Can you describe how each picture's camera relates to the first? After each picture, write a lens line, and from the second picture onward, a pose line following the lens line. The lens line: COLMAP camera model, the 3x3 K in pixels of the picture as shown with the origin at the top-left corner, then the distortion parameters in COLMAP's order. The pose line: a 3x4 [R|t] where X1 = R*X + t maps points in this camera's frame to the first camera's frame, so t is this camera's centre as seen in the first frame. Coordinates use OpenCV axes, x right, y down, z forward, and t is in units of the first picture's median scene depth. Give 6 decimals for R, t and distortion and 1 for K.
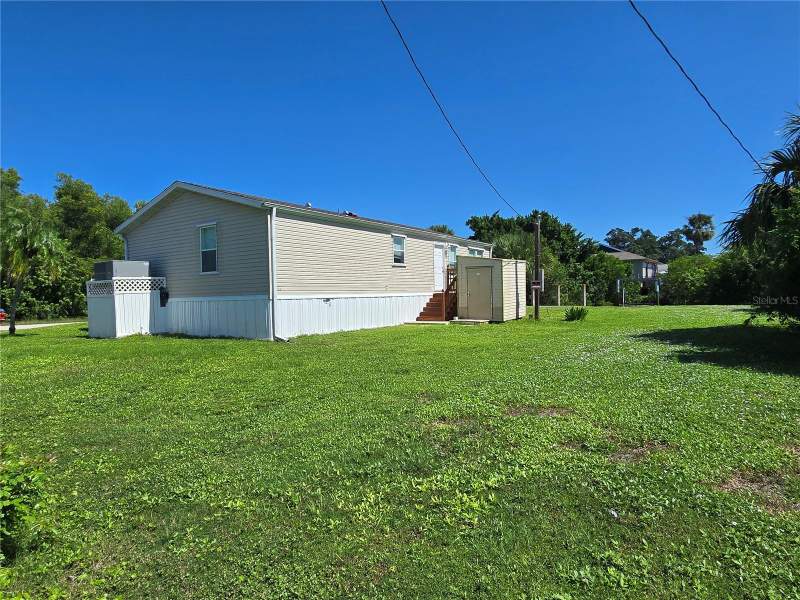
lens RADIAL K [[505.6, 0, 400.0], [0, 505.6, 300.0], [0, 0, 1]] dist [0.000668, -0.000117]
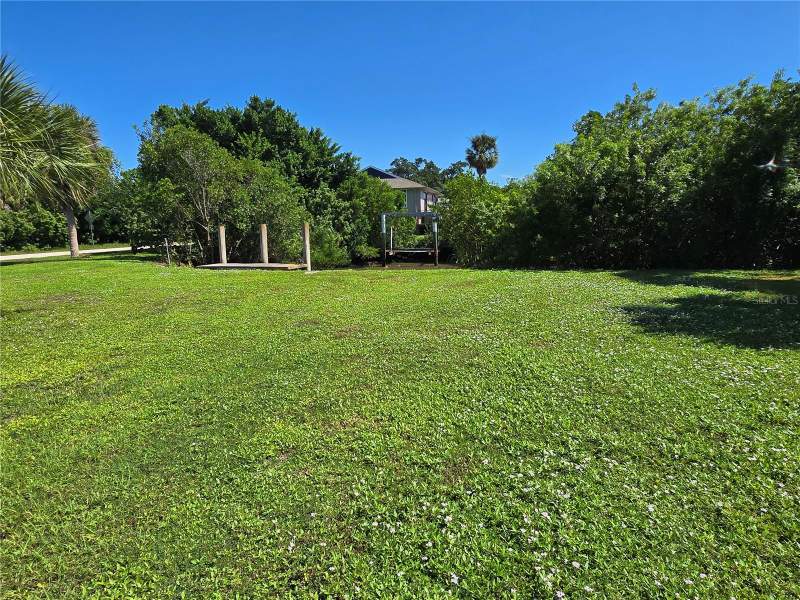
lens RADIAL K [[505.6, 0, 400.0], [0, 505.6, 300.0], [0, 0, 1]] dist [0.000668, -0.000117]
pose [[0.925184, -0.056668, 0.375265, 0.145683], [0.007796, 0.991419, 0.130492, -0.011007], [-0.379439, -0.117803, 0.917686, 0.271505]]
